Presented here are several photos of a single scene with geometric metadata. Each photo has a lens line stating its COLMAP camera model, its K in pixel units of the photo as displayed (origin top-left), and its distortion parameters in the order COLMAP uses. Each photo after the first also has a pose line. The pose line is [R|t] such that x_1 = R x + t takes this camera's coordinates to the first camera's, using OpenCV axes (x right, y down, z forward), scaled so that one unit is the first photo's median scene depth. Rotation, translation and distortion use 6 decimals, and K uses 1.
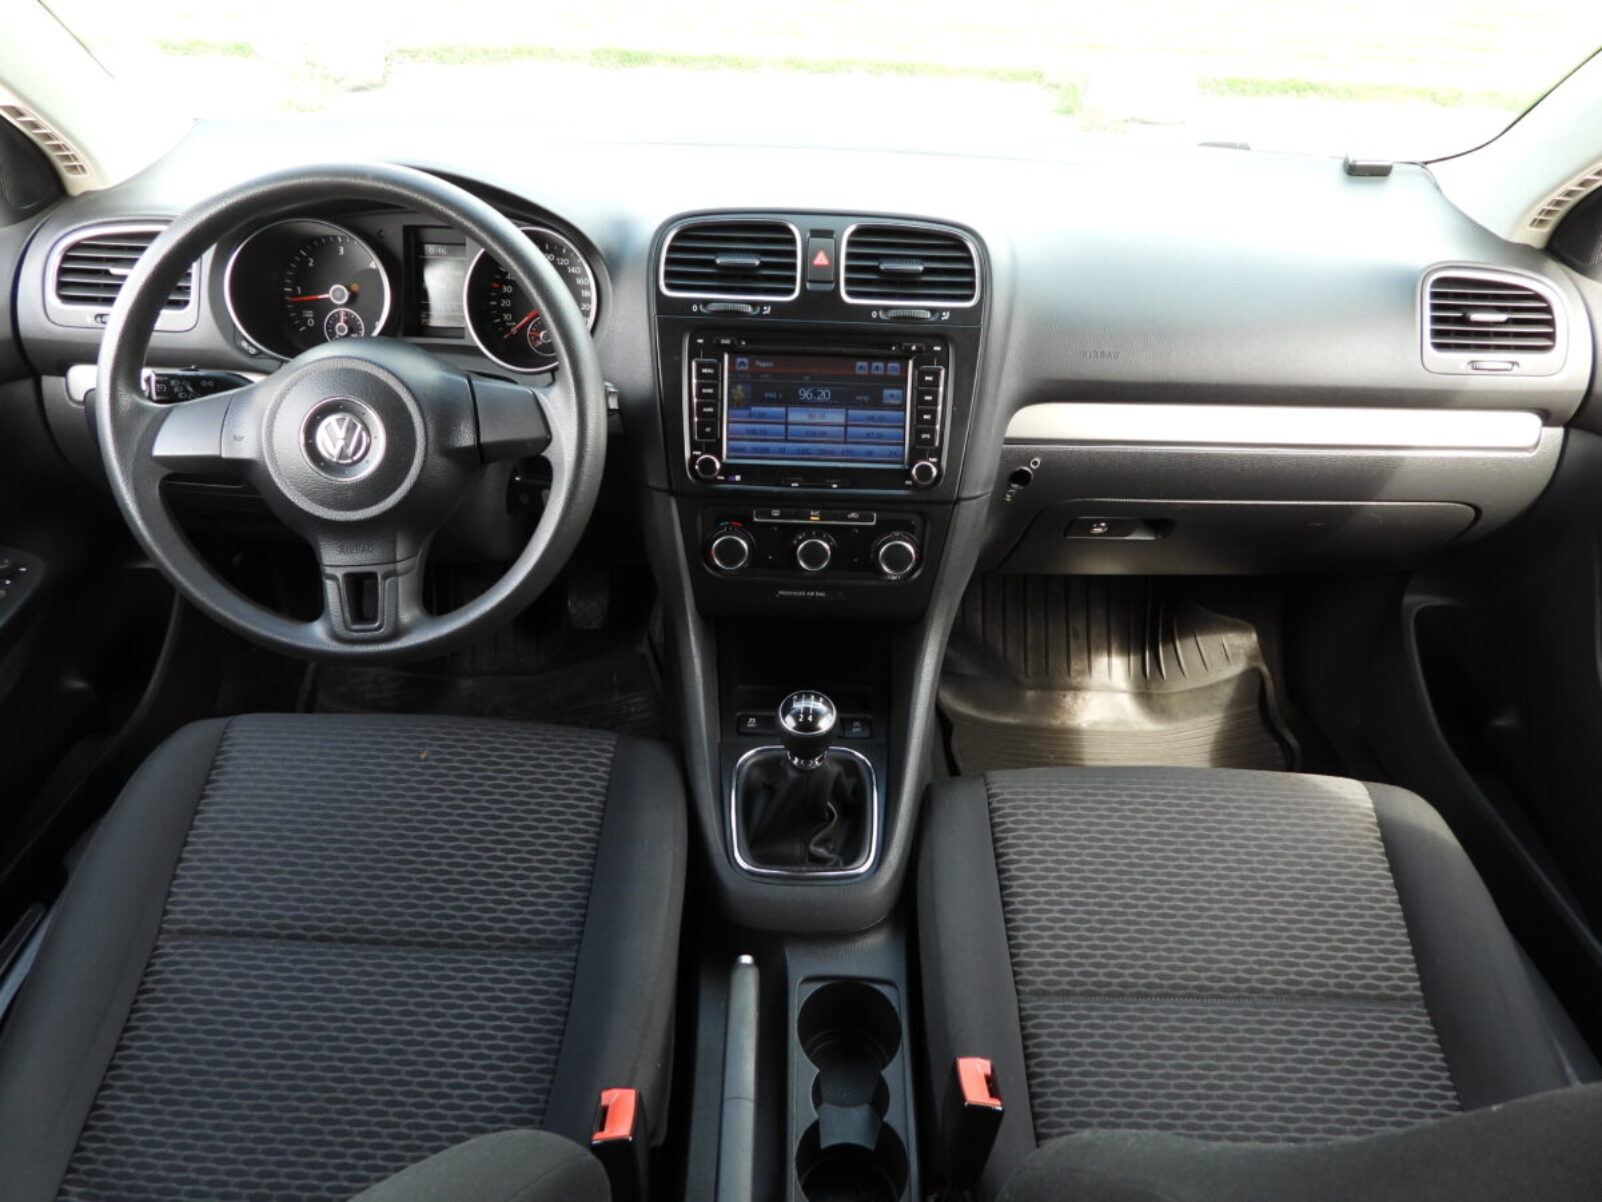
lens RADIAL K [[1141.9, 0, 801.0], [0, 1141.9, 601.0], [0, 0, 1]] dist [-0.008944, -0.003009]
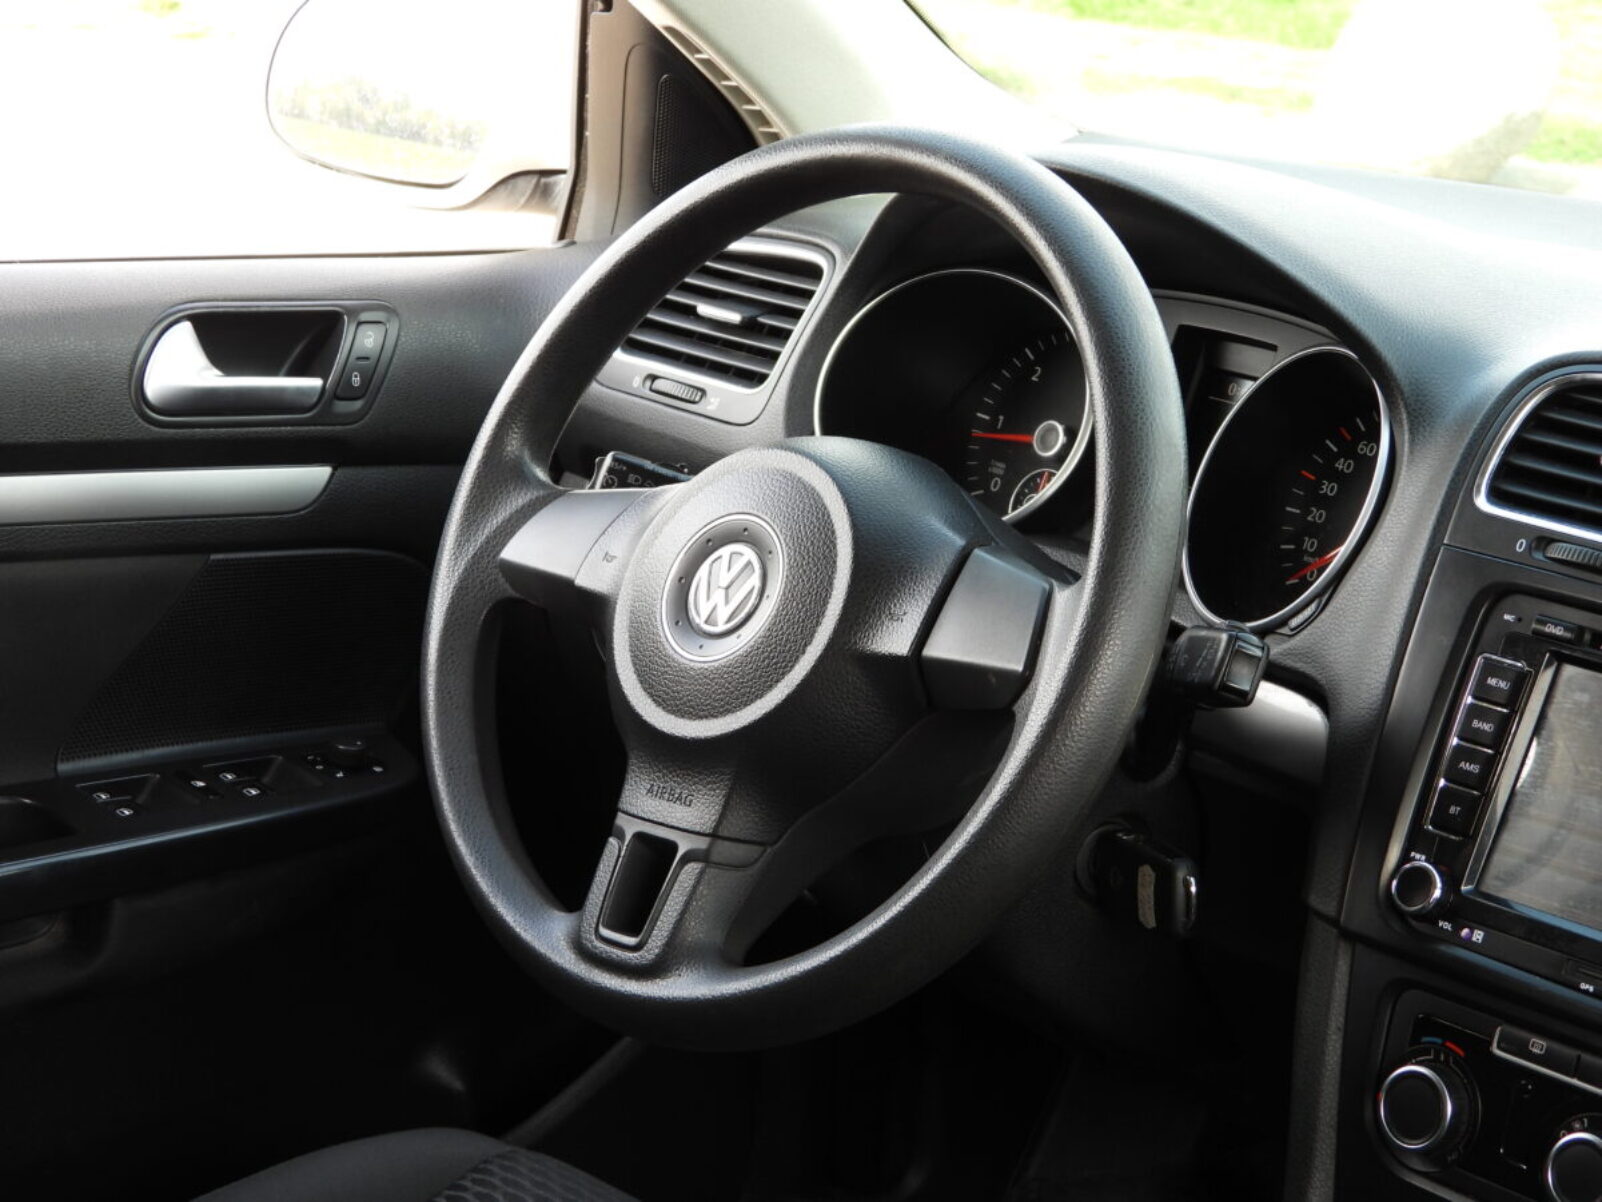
lens RADIAL K [[3531.1, 0, 801.0], [0, 3531.1, 601.0], [0, 0, 1]] dist [-0.053669, -0.415865]
pose [[0.677383, 0.184712, -0.712063, 0.676419], [-0.427921, 0.886280, -0.177176, 0.118527], [0.598361, 0.424723, 0.679393, -0.075306]]
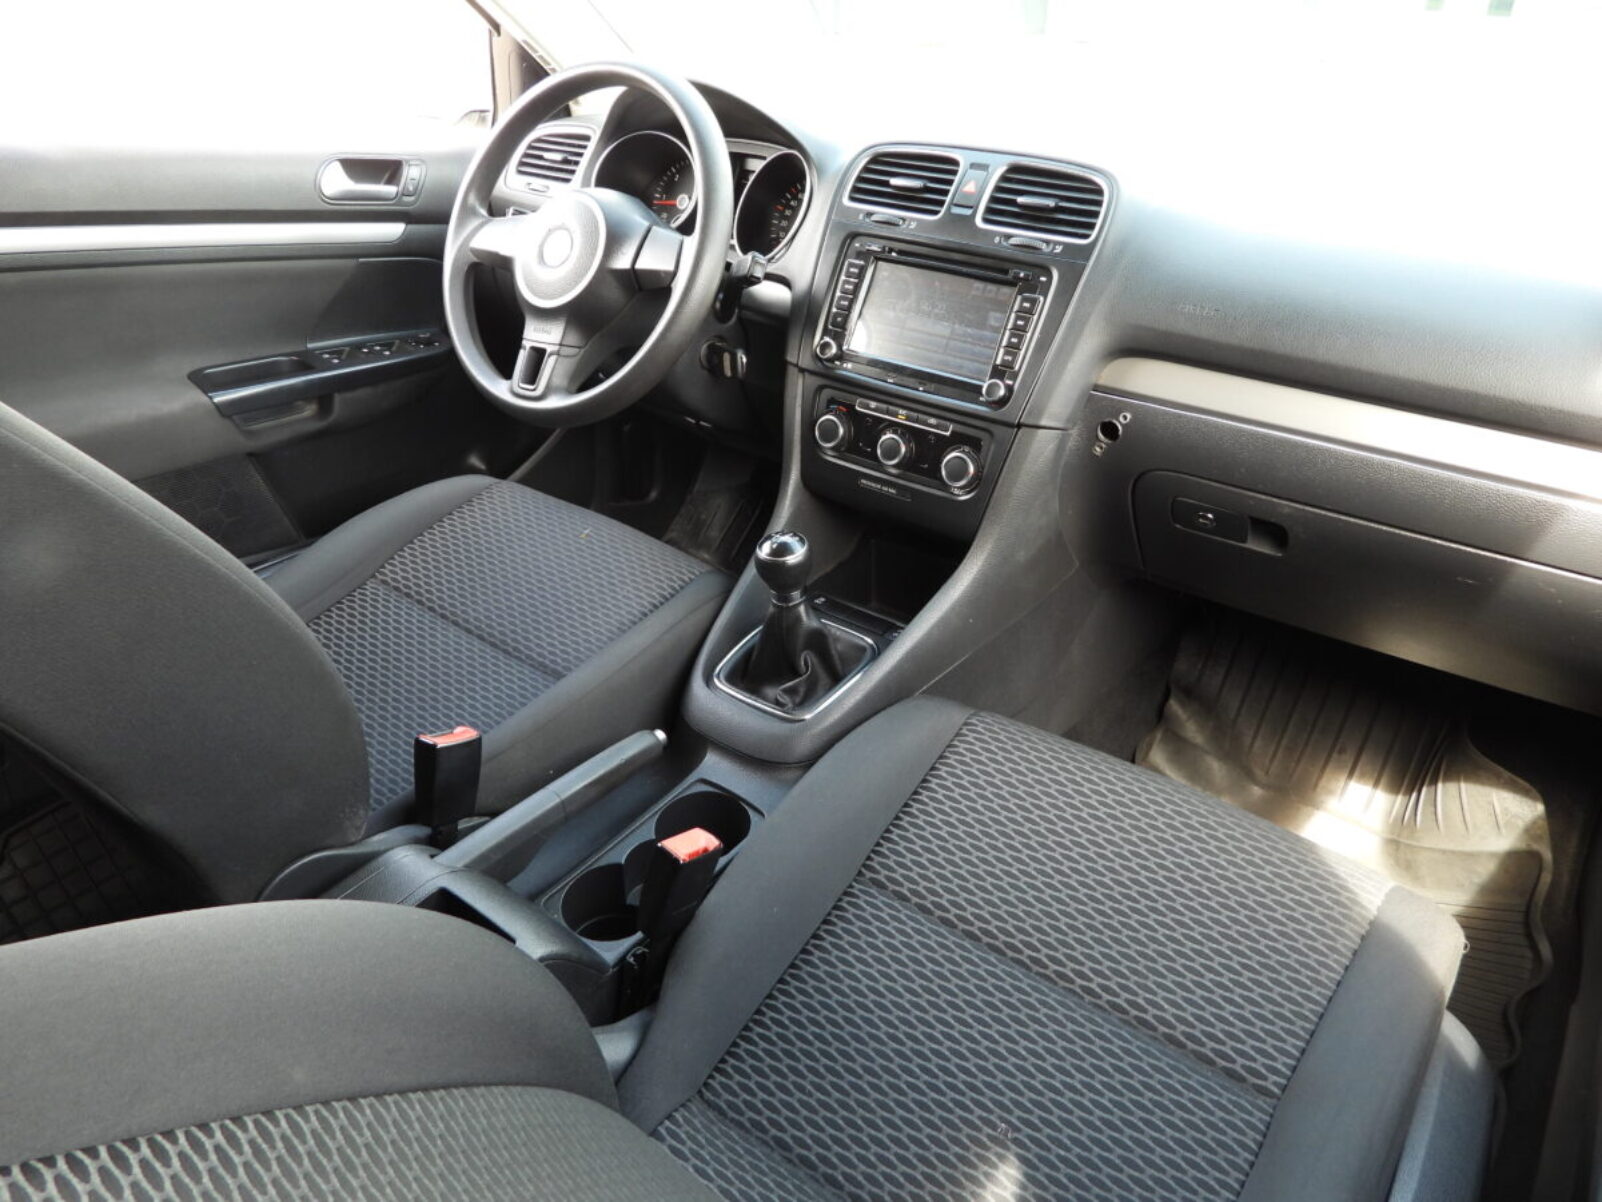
lens RADIAL K [[1141.9, 0, 801.0], [0, 1141.9, 601.0], [0, 0, 1]] dist [-0.008944, -0.003009]
pose [[0.787482, 0.284658, -0.546664, 0.593178], [-0.360063, 0.932337, -0.033193, 0.164448], [0.500227, 0.222973, 0.836694, 0.086602]]
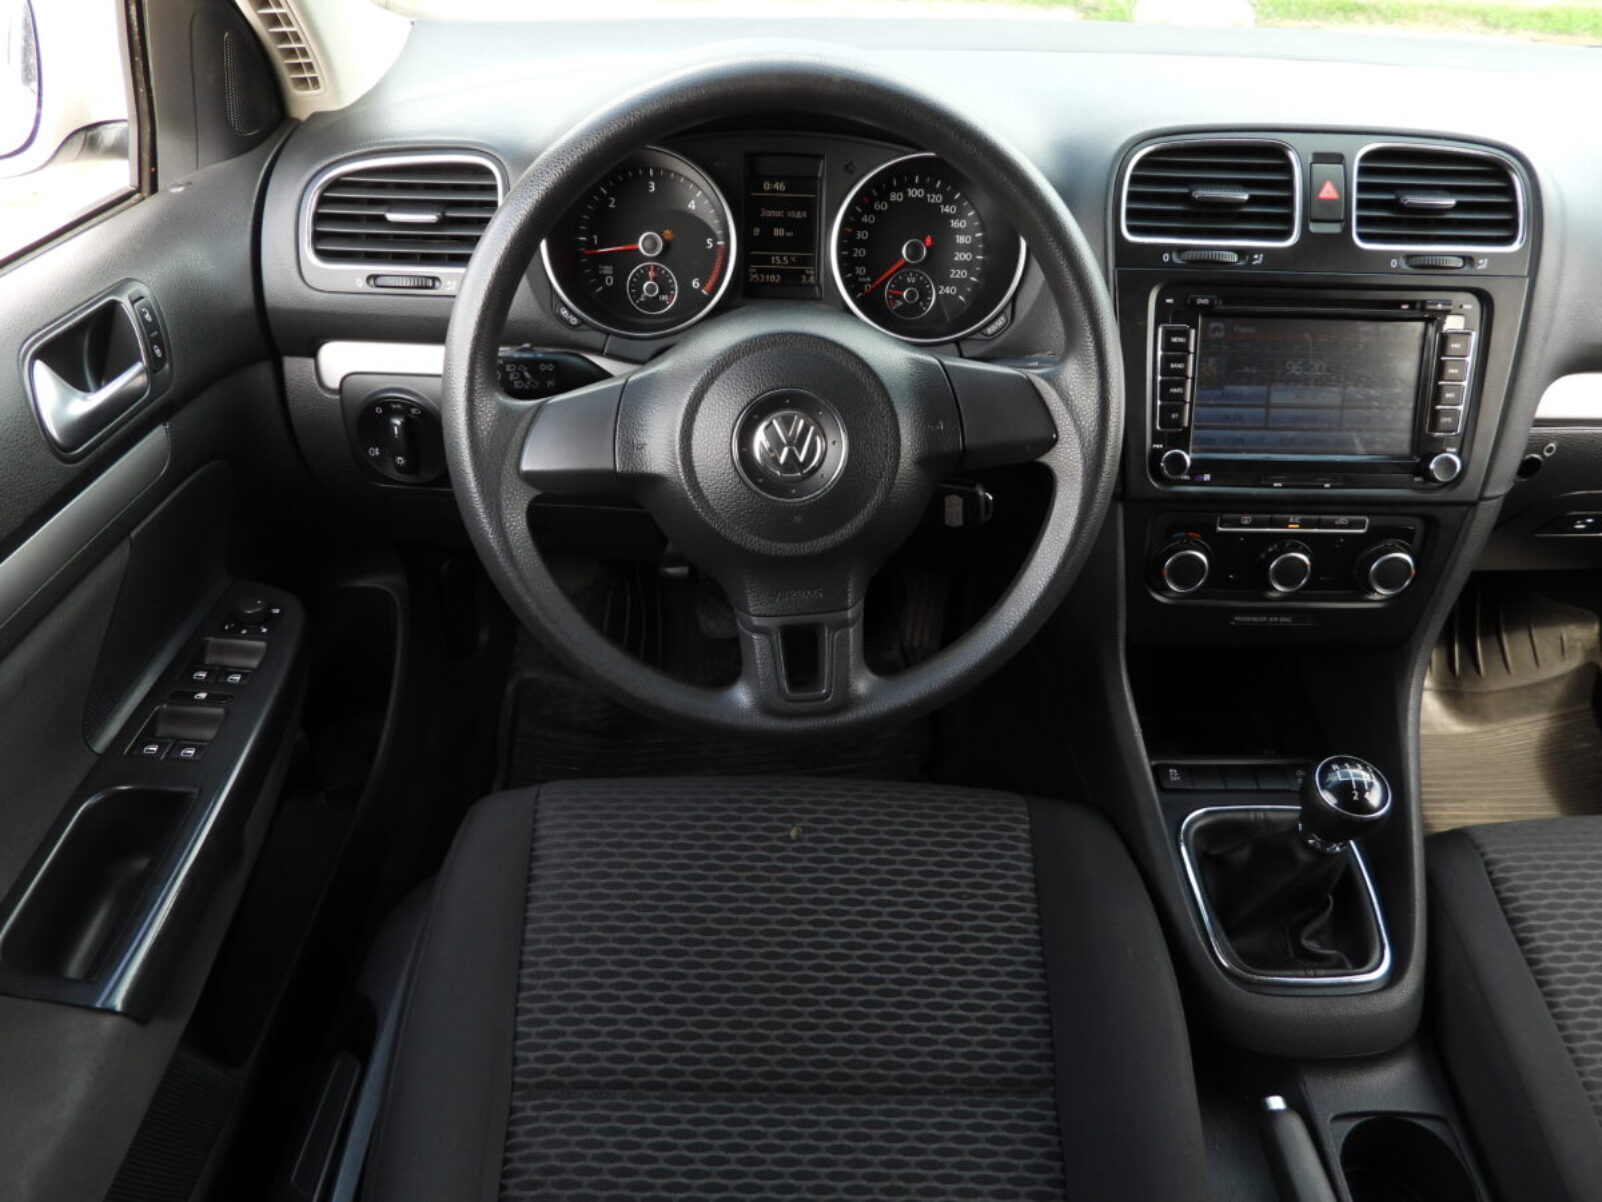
lens RADIAL K [[1141.9, 0, 801.0], [0, 1141.9, 601.0], [0, 0, 1]] dist [-0.008944, -0.003009]
pose [[0.999560, -0.020117, 0.021819, -0.354343], [0.019023, 0.998605, 0.049252, -0.067594], [-0.022780, -0.048815, 0.998548, 0.225670]]
